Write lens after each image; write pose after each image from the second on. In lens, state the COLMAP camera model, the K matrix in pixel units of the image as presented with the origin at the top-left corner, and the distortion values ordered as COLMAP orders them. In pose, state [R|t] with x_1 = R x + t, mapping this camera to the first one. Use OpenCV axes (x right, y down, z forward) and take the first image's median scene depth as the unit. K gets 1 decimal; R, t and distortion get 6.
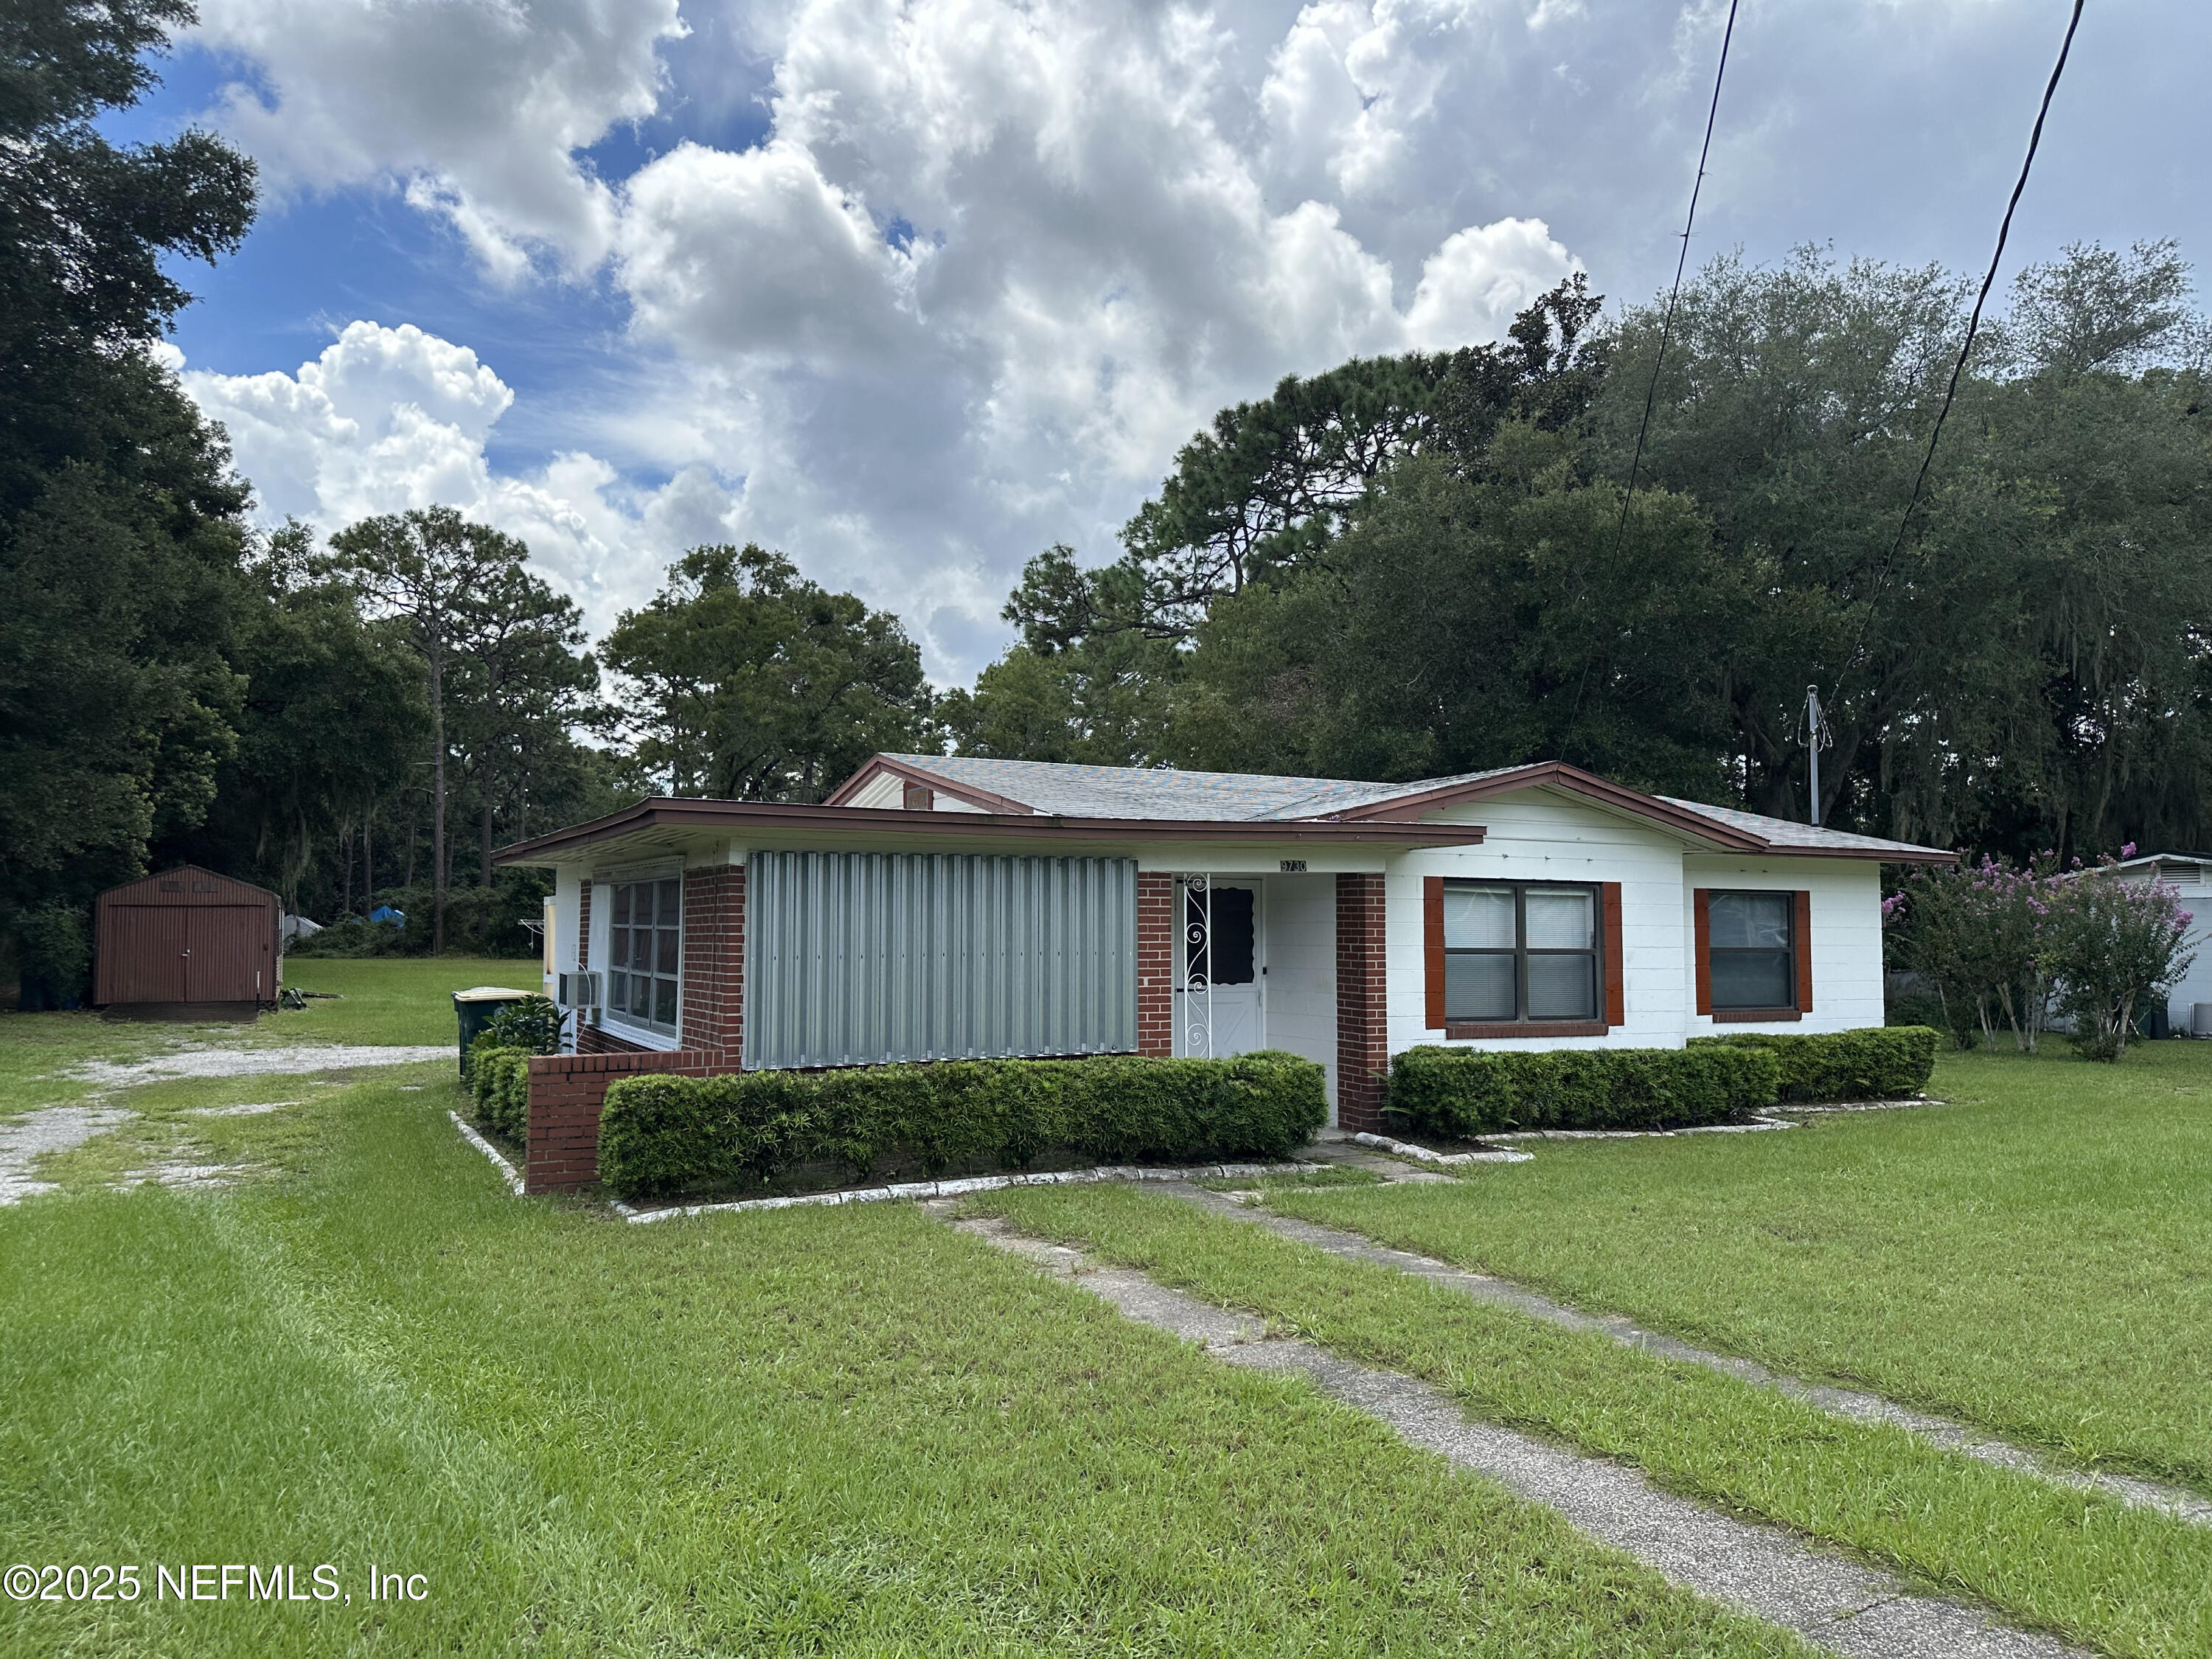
lens RADIAL K [[1559.7, 0, 1117.9], [0, 1559.7, 835.6], [0, 0, 1]] dist [0.065101, -0.061779]
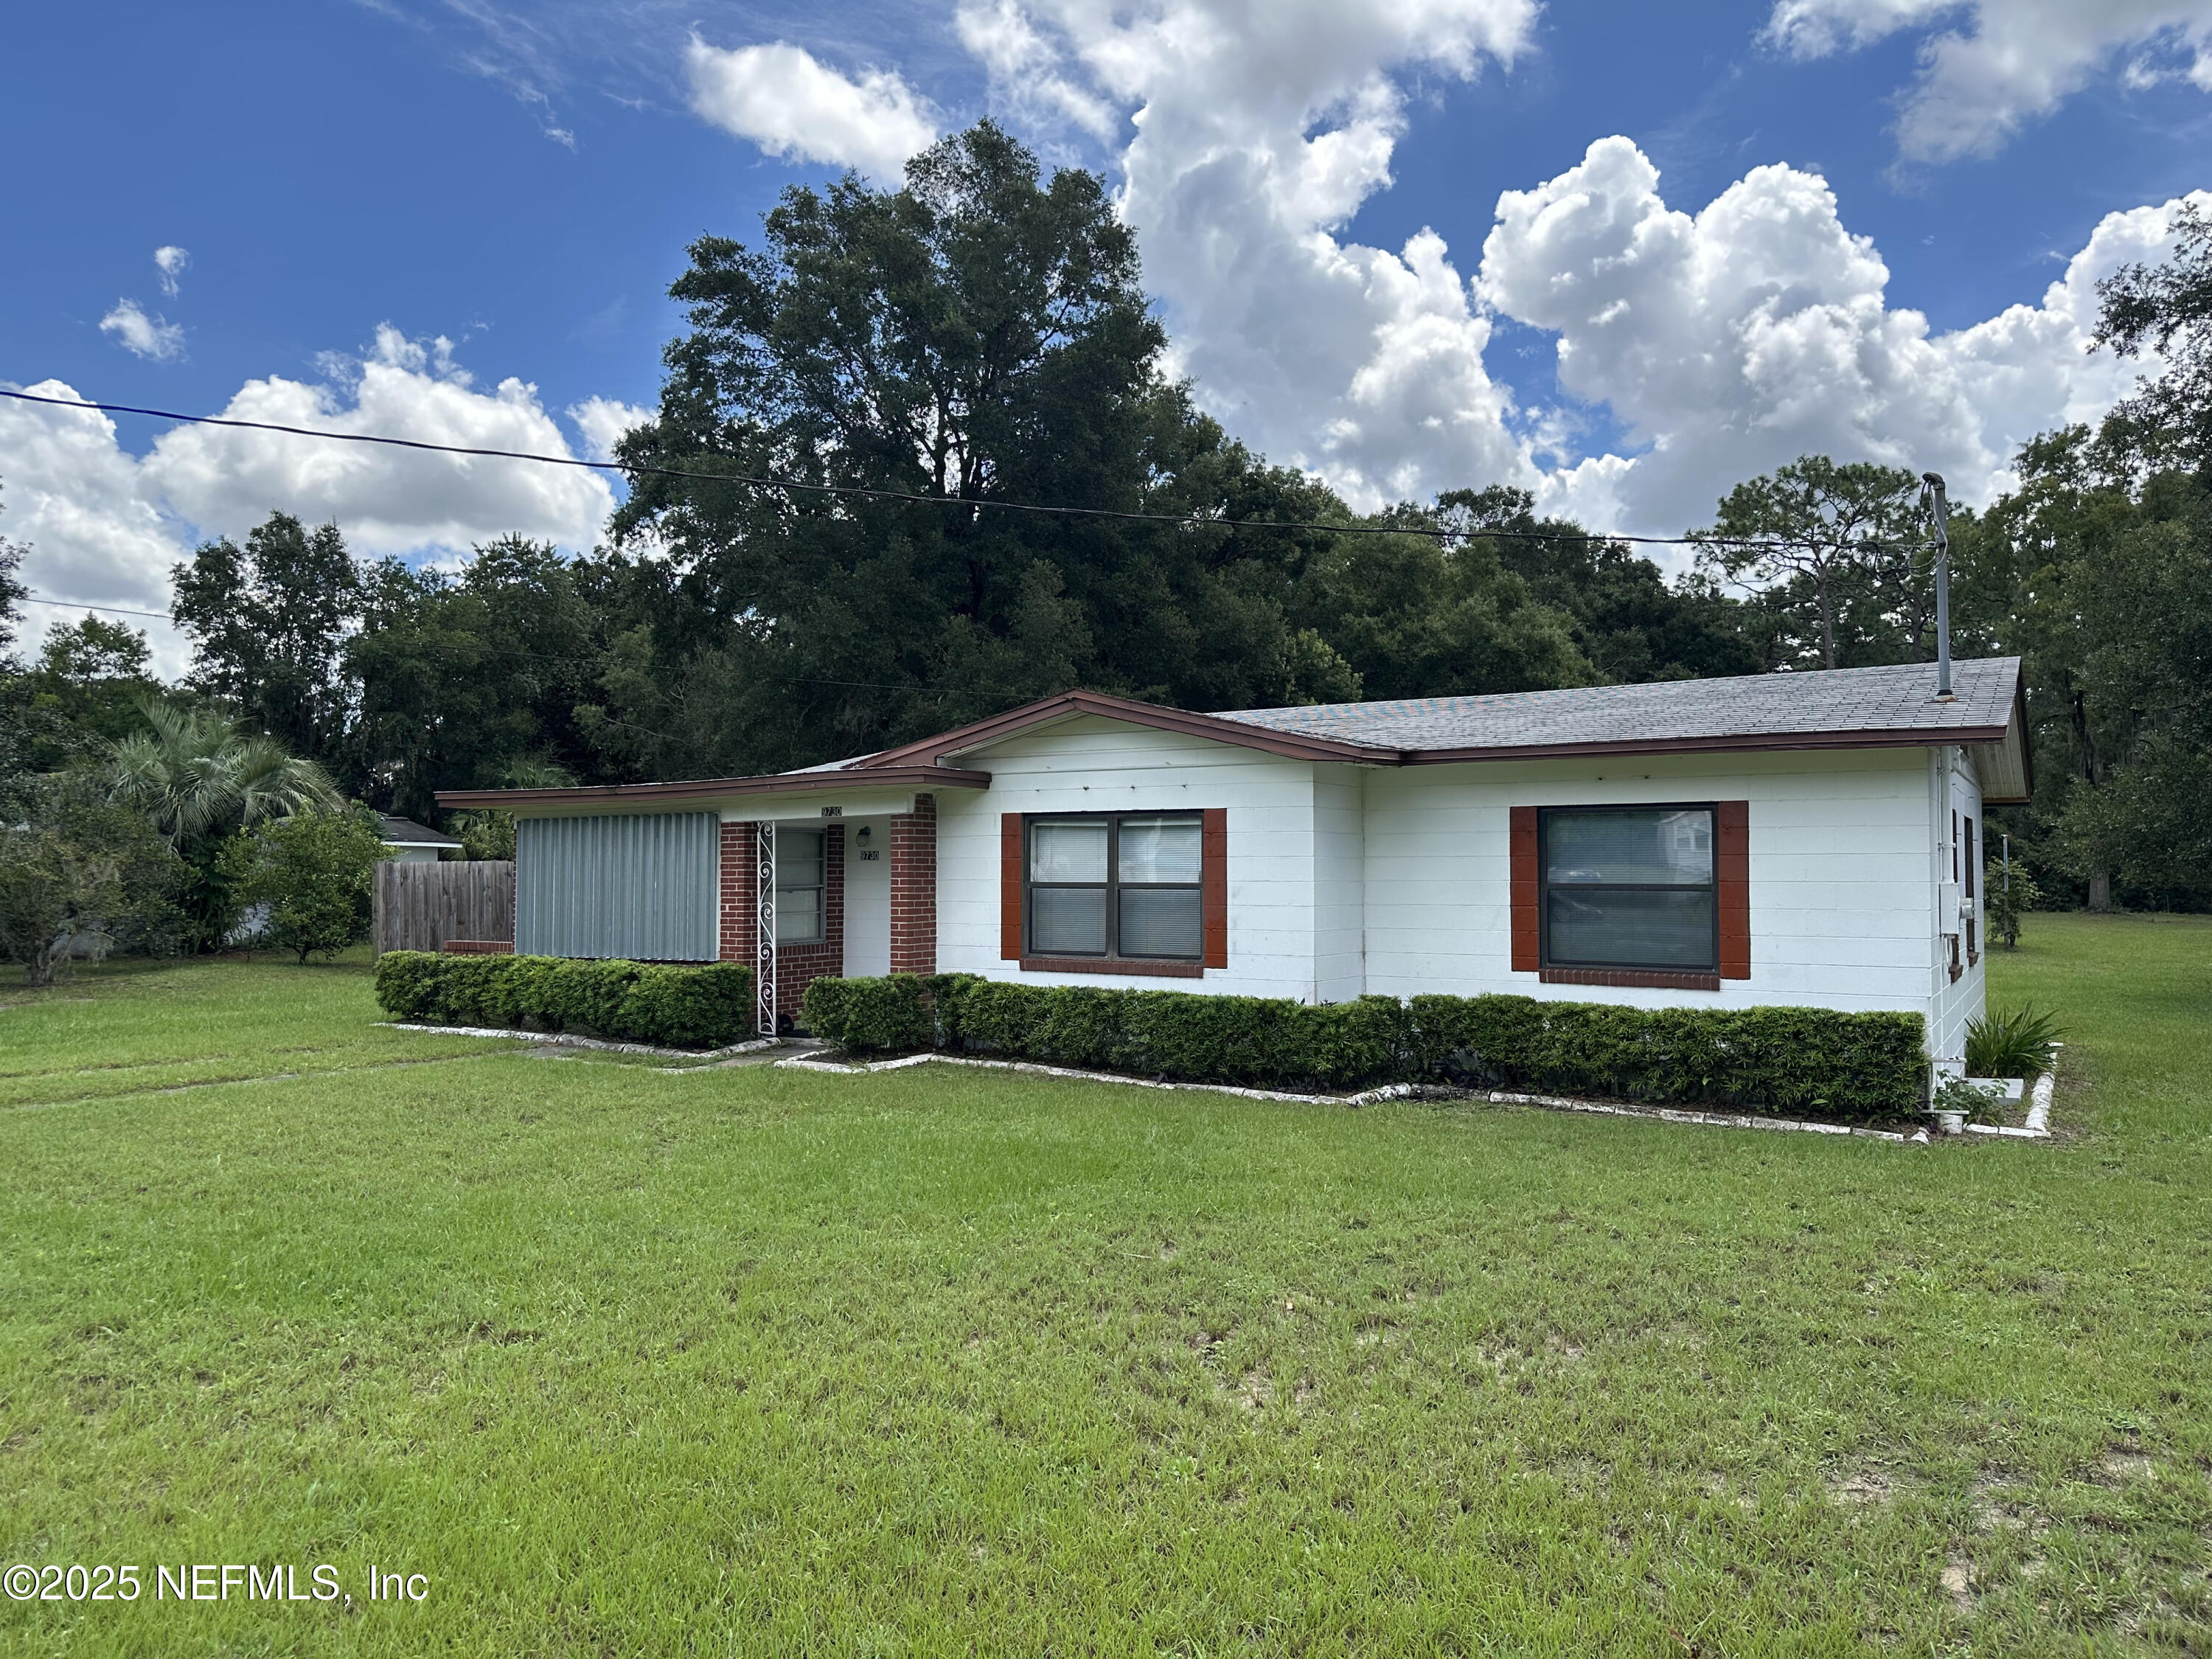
lens RADIAL K [[1559.7, 0, 1110.9], [0, 1559.7, 833.6], [0, 0, 1]] dist [0.065101, -0.061779]
pose [[0.512844, -0.029747, -0.857966, 0.881809], [0.055249, 0.998471, -0.001594, 0.035382], [0.856702, -0.046584, 0.513704, 0.416096]]
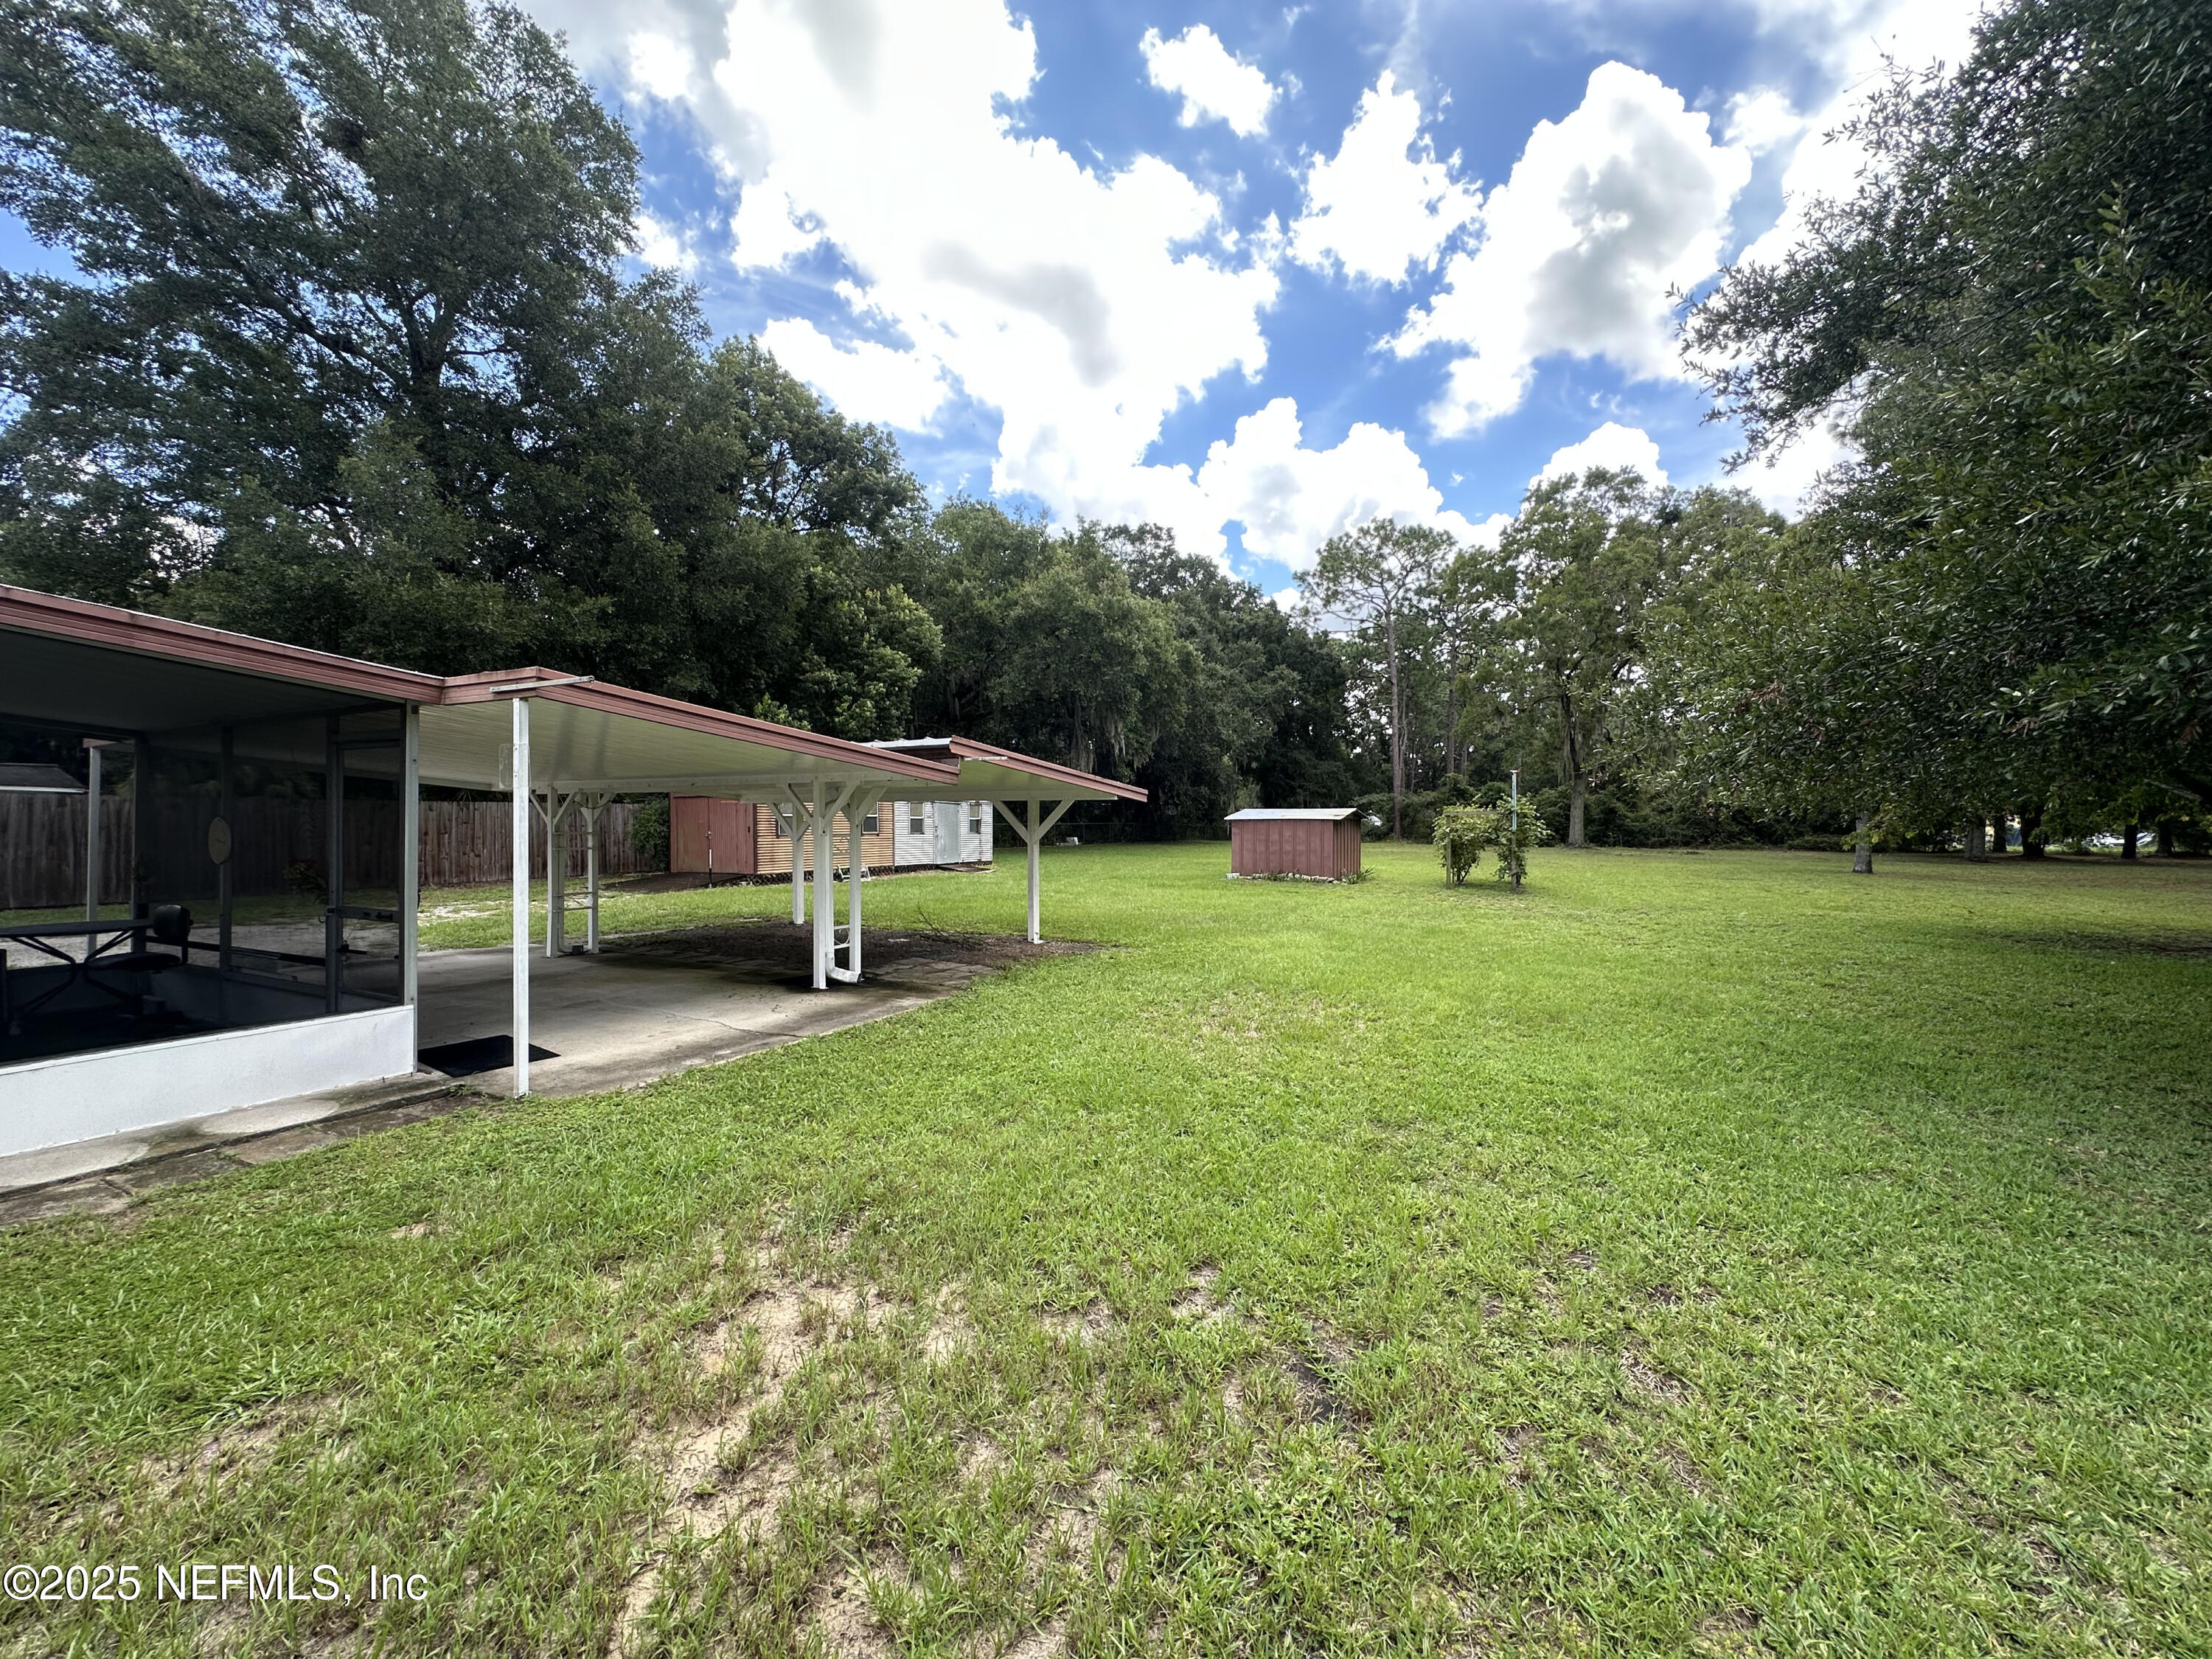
lens RADIAL K [[894.1, 0, 1095.8], [0, 894.1, 830.3], [0, 0, 1]] dist [0.003102, 0.000111]
pose [[0.583020, -0.002775, -0.812453, 0.286263], [0.053200, 0.997978, 0.034768, 0.108932], [0.810714, -0.063492, 0.581989, 1.440616]]
